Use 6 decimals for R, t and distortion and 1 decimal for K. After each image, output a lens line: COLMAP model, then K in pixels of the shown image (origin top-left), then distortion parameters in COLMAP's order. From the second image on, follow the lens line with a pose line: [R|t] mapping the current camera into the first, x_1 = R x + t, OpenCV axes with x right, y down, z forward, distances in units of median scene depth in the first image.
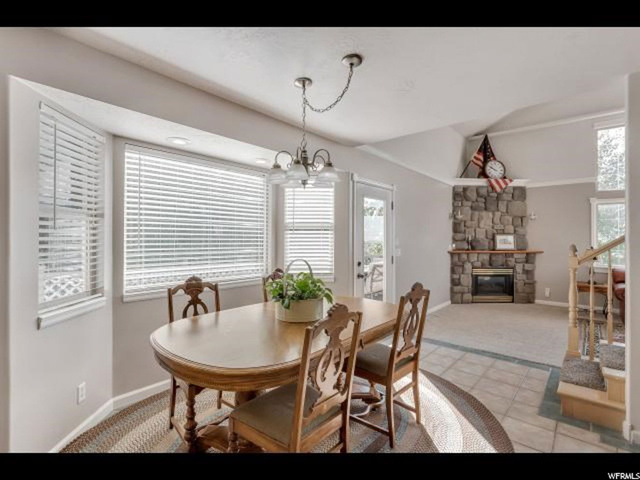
lens RADIAL K [[309.1, 0, 318.1], [0, 309.1, 237.8], [0, 0, 1]] dist [0.000719, 0.000976]
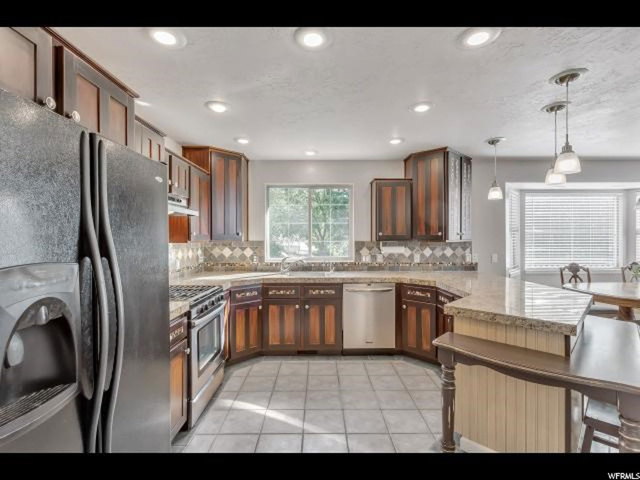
lens RADIAL K [[309.1, 0, 318.1], [0, 309.1, 237.8], [0, 0, 1]] dist [0.000719, 0.000976]
pose [[0.665946, -0.006916, -0.745968, -0.015770], [0.011729, 0.999930, 0.001200, -0.014505], [0.745908, -0.009548, 0.665981, -0.483841]]
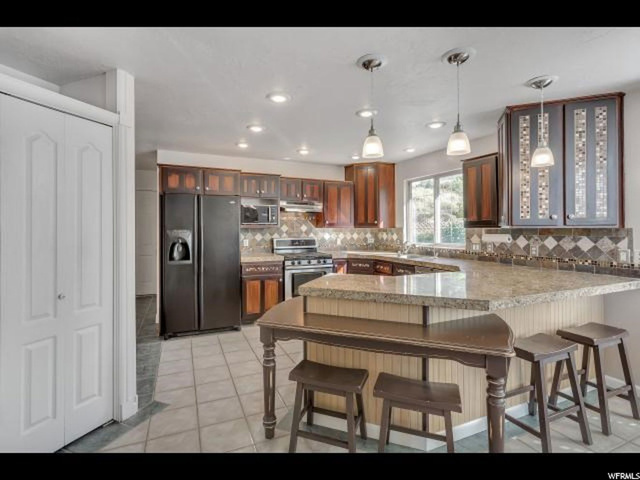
lens RADIAL K [[309.1, 0, 318.1], [0, 309.1, 237.8], [0, 0, 1]] dist [0.000719, 0.000976]
pose [[-0.416601, 0.020435, -0.908860, 0.226950], [0.004377, 0.999781, 0.020473, -0.000214], [0.909079, 0.004551, -0.416599, -0.010976]]
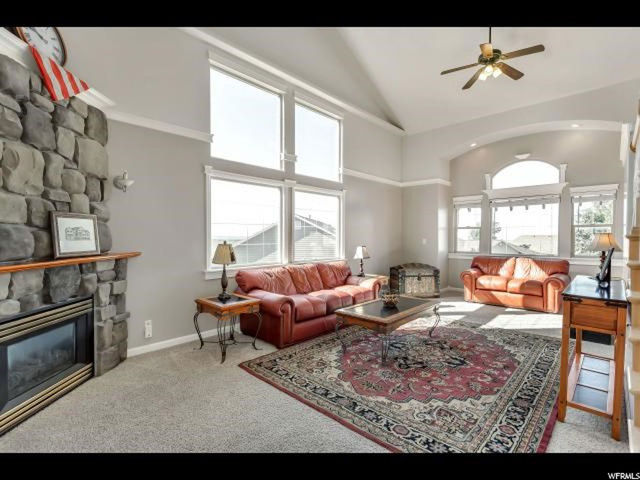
lens RADIAL K [[309.1, 0, 318.1], [0, 309.1, 237.8], [0, 0, 1]] dist [0.000719, 0.000976]
pose [[0.045295, -0.019990, 0.998774, 0.223721], [-0.007337, 0.999766, 0.020343, 0.006943], [-0.998947, -0.008249, 0.045138, 0.674188]]
